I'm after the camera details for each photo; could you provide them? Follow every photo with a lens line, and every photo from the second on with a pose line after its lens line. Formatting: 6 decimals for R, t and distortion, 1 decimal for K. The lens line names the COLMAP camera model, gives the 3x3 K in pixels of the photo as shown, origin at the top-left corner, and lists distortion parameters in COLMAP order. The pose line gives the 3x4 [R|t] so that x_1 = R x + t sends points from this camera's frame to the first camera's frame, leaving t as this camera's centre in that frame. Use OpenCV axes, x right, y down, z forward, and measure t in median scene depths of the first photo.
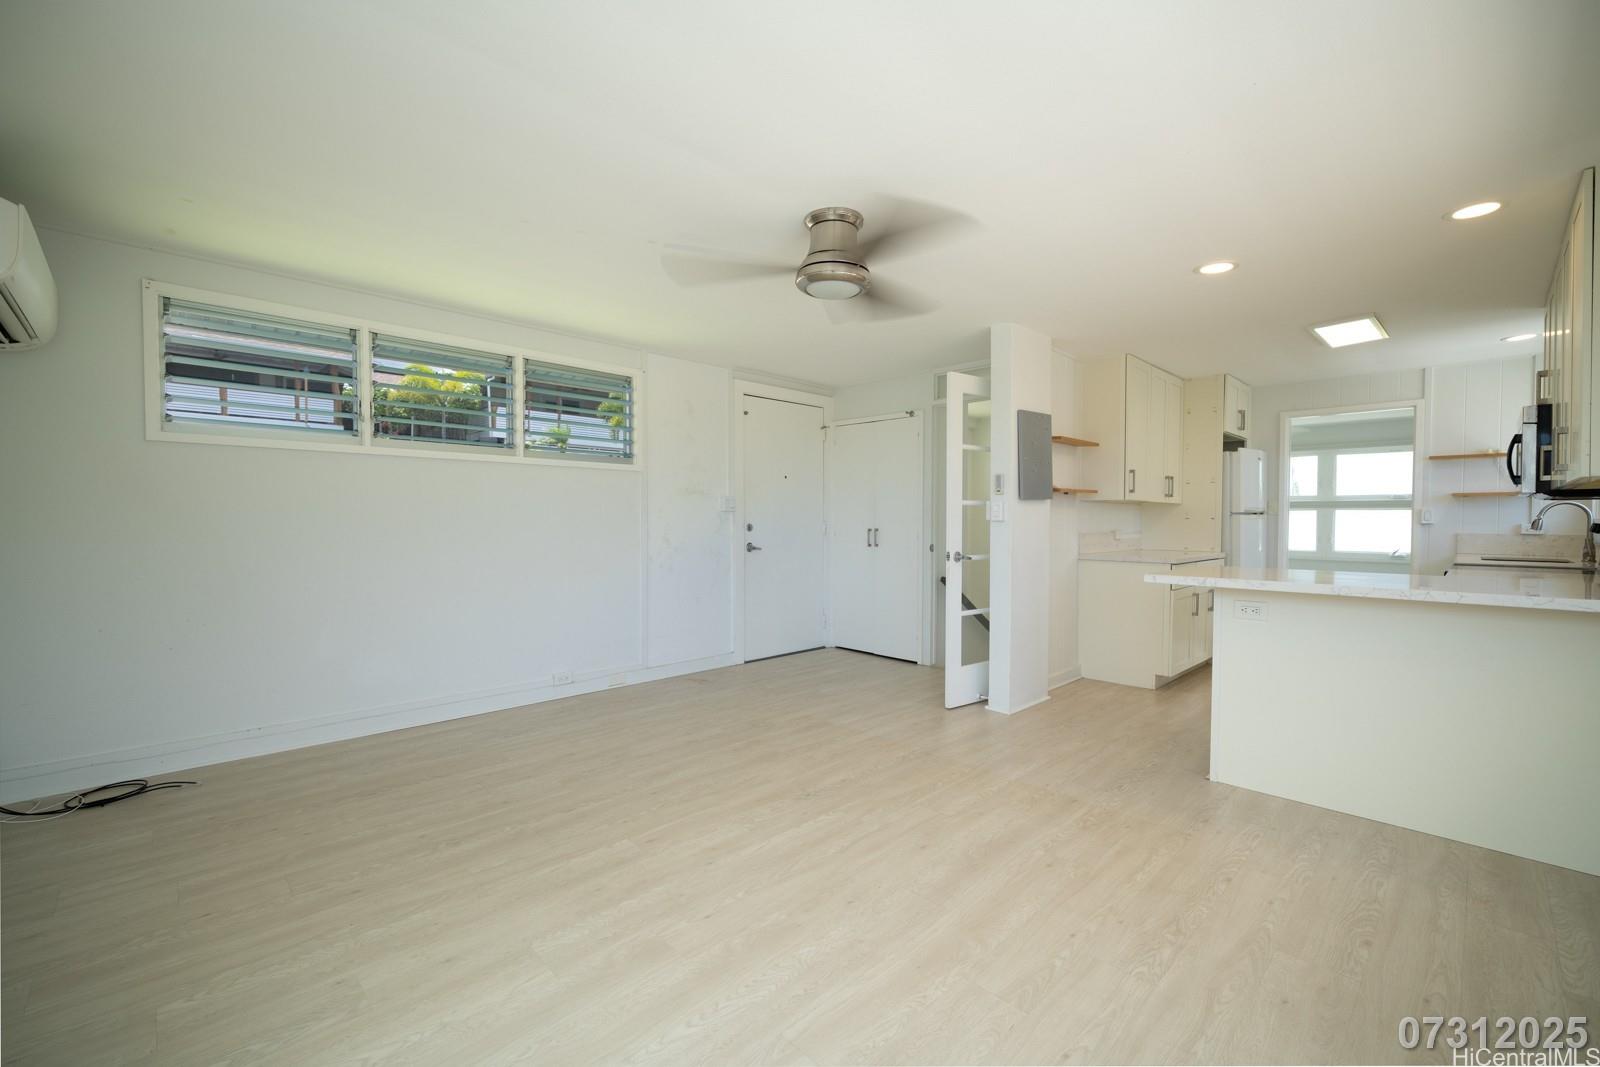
lens RADIAL K [[665.2, 0, 806.3], [0, 665.2, 534.5], [0, 0, 1]] dist [0.000853, 0.000307]
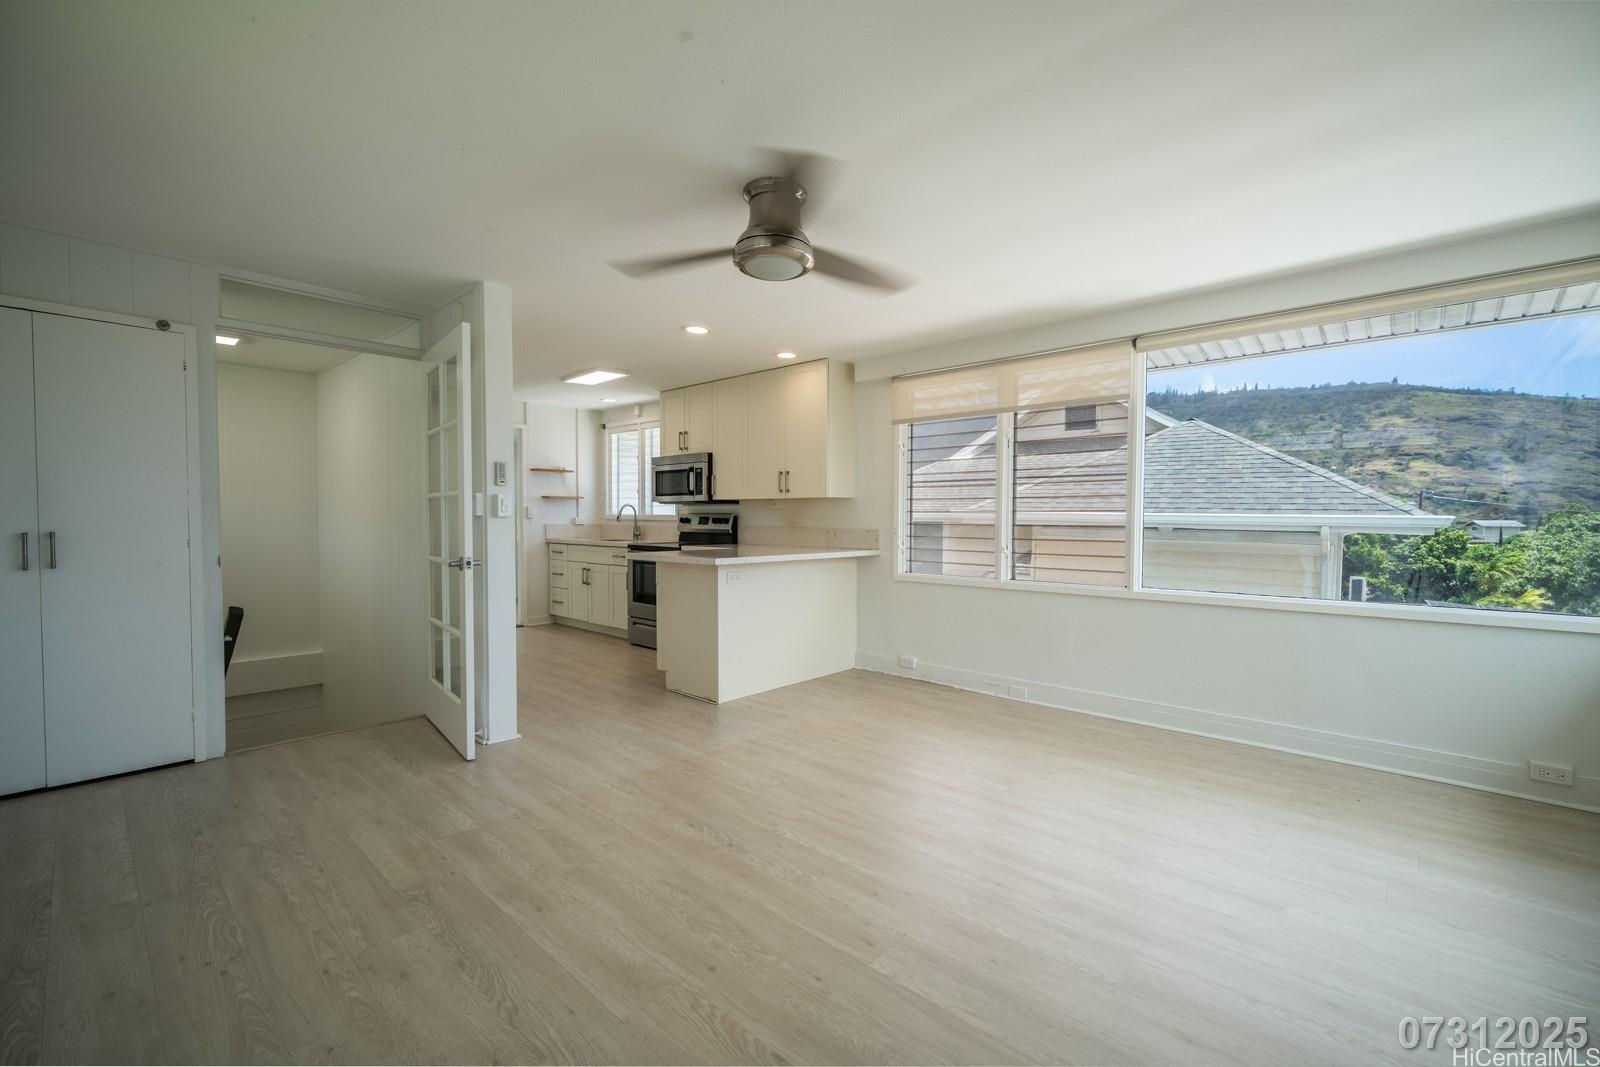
lens RADIAL K [[665.2, 0, 806.3], [0, 665.2, 534.5], [0, 0, 1]] dist [0.000853, 0.000307]
pose [[-0.052385, -0.029719, 0.998185, -0.845418], [0.016716, 0.999391, 0.030633, -0.025326], [-0.998487, 0.018291, -0.051856, 0.957953]]
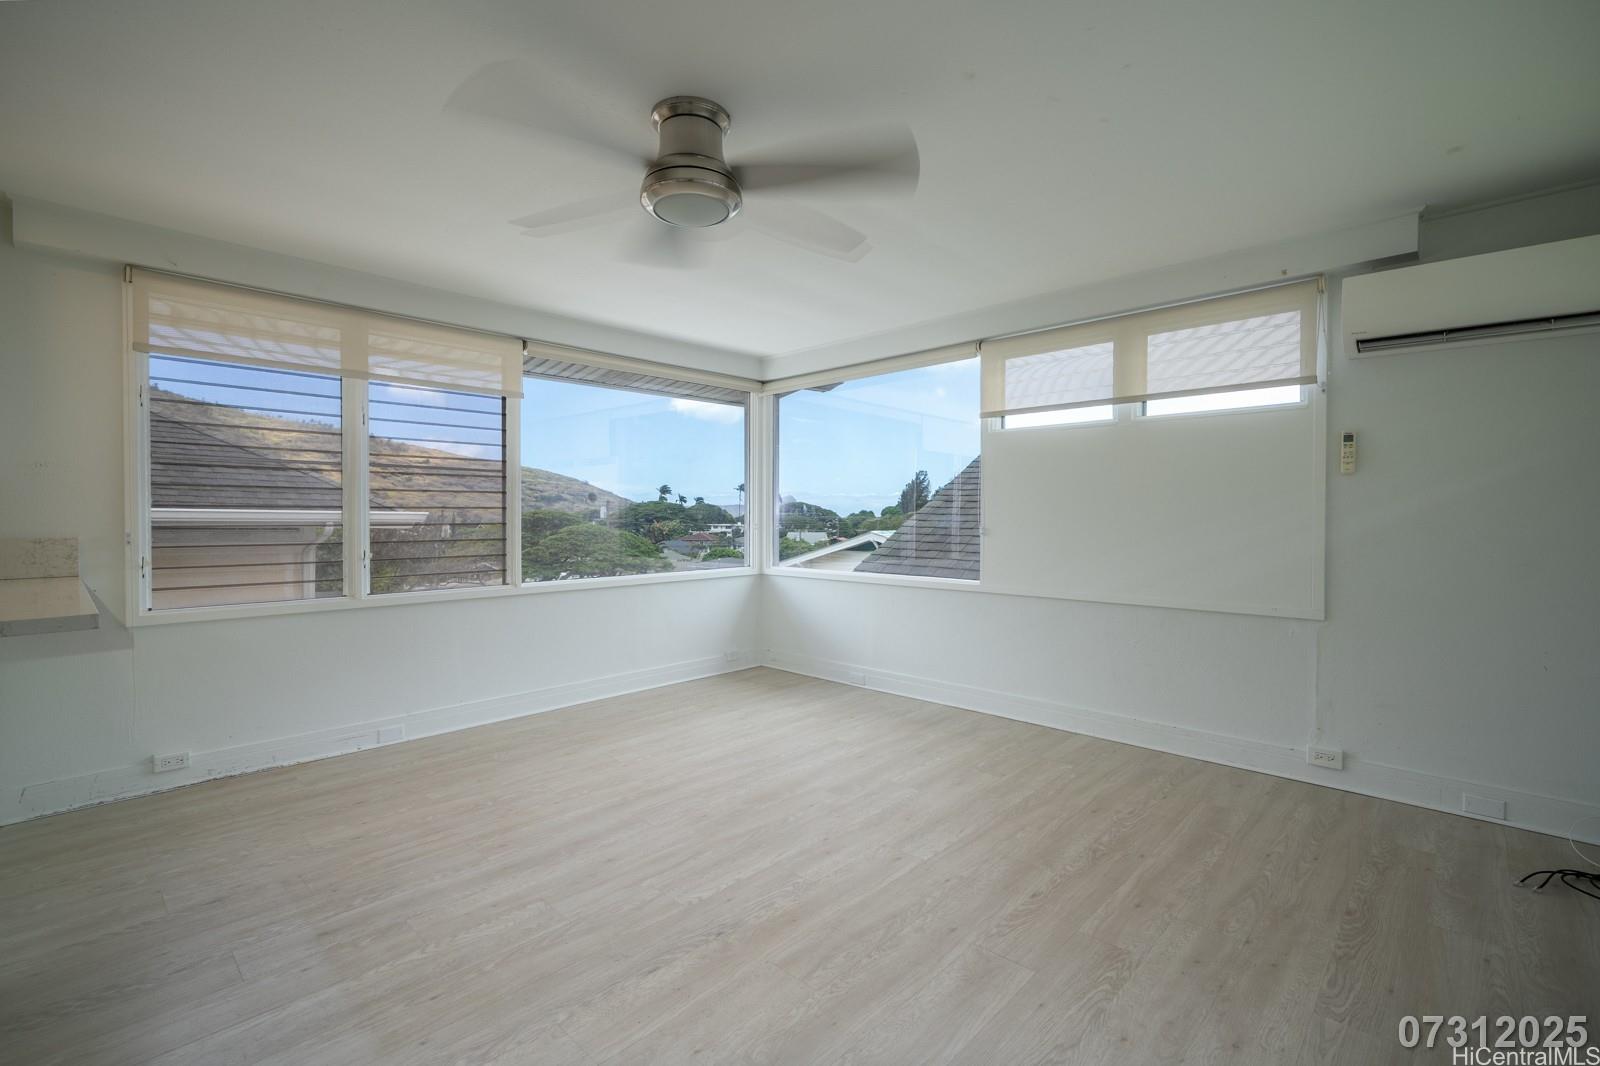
lens RADIAL K [[714.9, 0, 800.0], [0, 714.9, 533.0], [0, 0, 1]] dist [-0.000150, -0.000097]
pose [[-0.999569, -0.002412, -0.029270, -0.056239], [-0.003756, 0.998938, 0.045922, -0.039918], [0.029128, 0.046012, -0.998516, 1.724699]]
